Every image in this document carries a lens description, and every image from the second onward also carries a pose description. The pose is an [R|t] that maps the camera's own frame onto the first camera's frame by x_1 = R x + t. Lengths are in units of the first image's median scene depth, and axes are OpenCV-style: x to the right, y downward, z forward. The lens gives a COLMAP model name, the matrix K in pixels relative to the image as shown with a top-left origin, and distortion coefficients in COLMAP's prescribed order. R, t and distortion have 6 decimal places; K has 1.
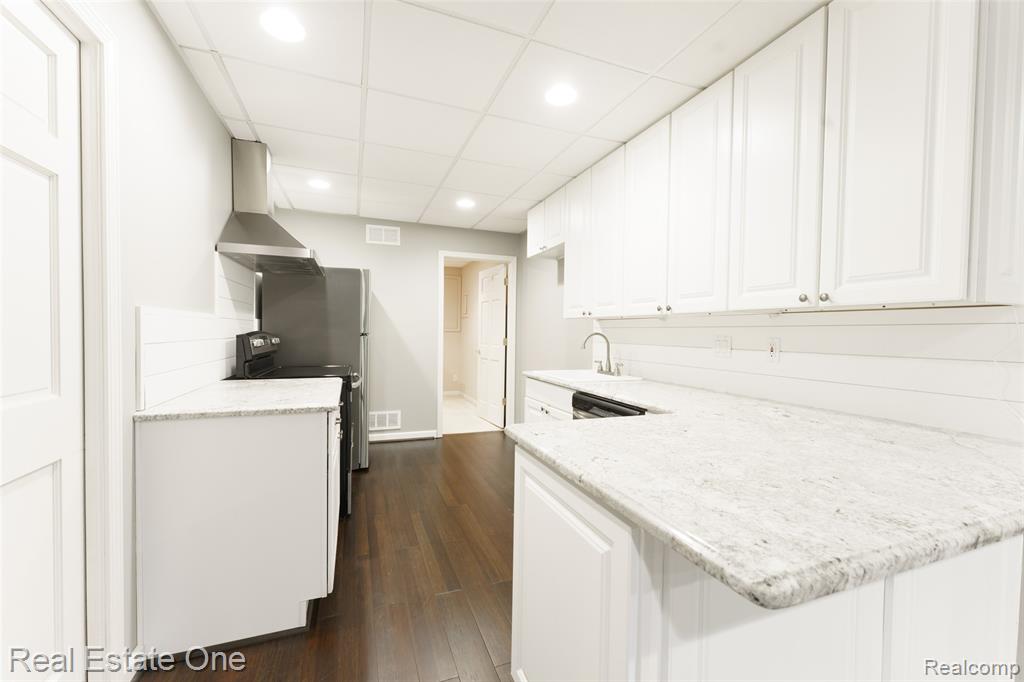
lens RADIAL K [[405.7, 0, 504.9], [0, 405.7, 341.3], [0, 0, 1]] dist [-0.000372, -0.000162]
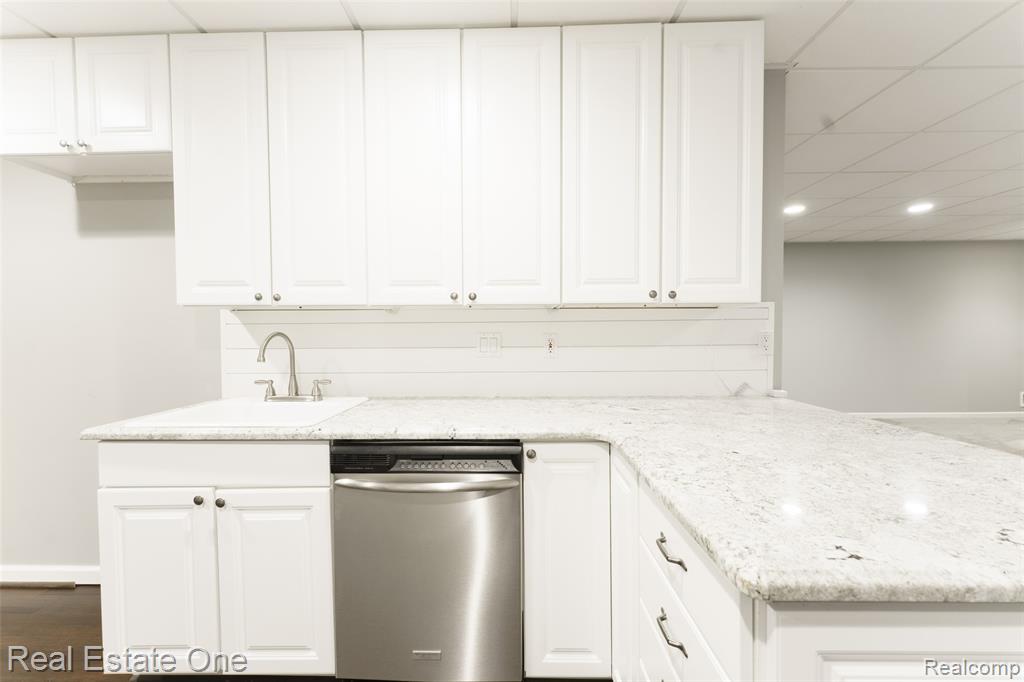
lens RADIAL K [[399.7, 0, 523.9], [0, 399.7, 342.3], [0, 0, 1]] dist [0.000120, 0.000014]
pose [[0.365583, -0.040474, 0.929898, -0.225597], [0.032901, 0.998992, 0.030547, -0.015954], [-0.930197, 0.019427, 0.366546, 0.597712]]
